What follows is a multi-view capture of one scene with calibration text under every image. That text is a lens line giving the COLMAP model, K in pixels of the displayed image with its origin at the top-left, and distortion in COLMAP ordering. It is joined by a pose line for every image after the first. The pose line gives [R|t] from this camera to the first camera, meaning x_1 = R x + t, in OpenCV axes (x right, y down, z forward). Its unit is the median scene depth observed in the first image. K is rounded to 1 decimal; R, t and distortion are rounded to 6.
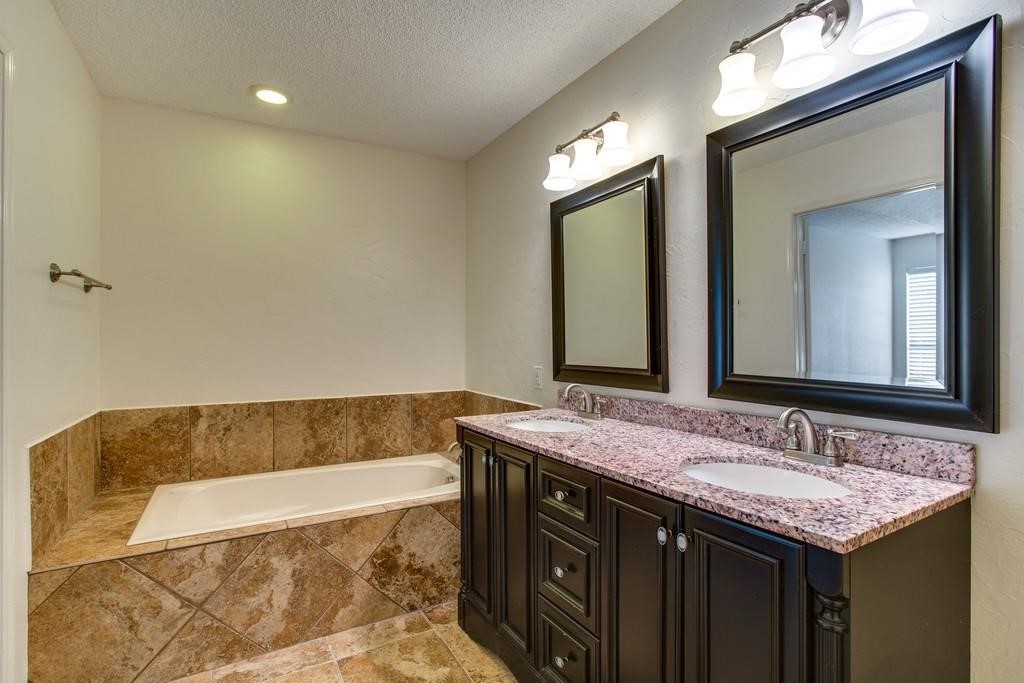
lens RADIAL K [[497.0, 0, 513.6], [0, 497.0, 338.1], [0, 0, 1]] dist [-0.001852, -0.000029]
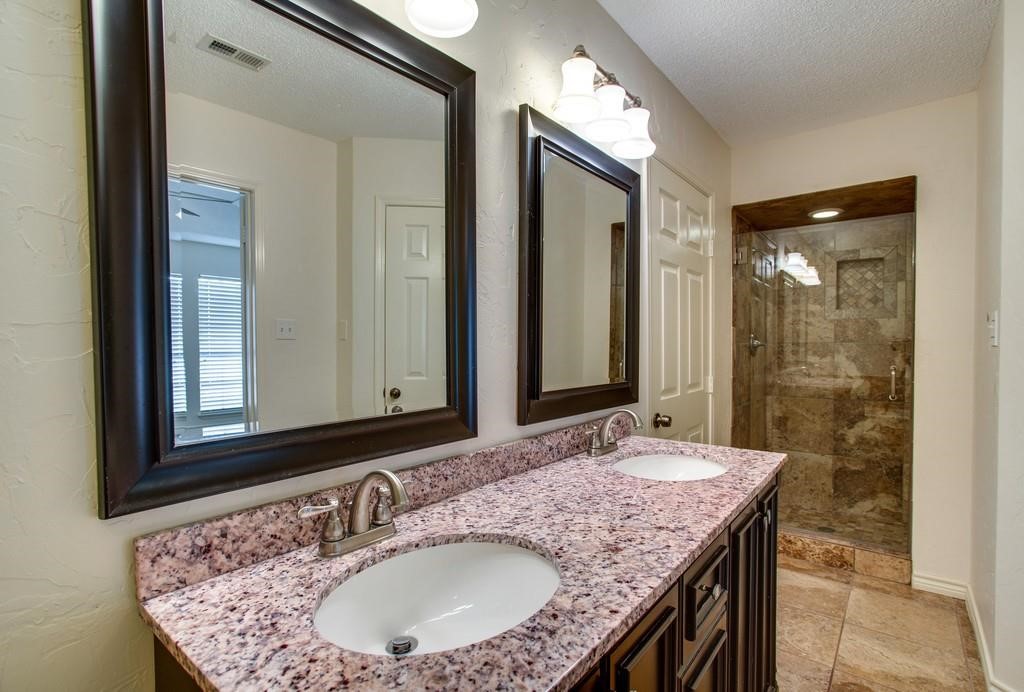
lens RADIAL K [[503.5, 0, 514.5], [0, 503.5, 356.2], [0, 0, 1]] dist [-0.006265, -0.000206]
pose [[-0.352701, -0.011802, 0.935662, -0.401468], [0.011004, 0.999799, 0.016759, -0.011443], [-0.935671, 0.016207, -0.352500, 1.357530]]
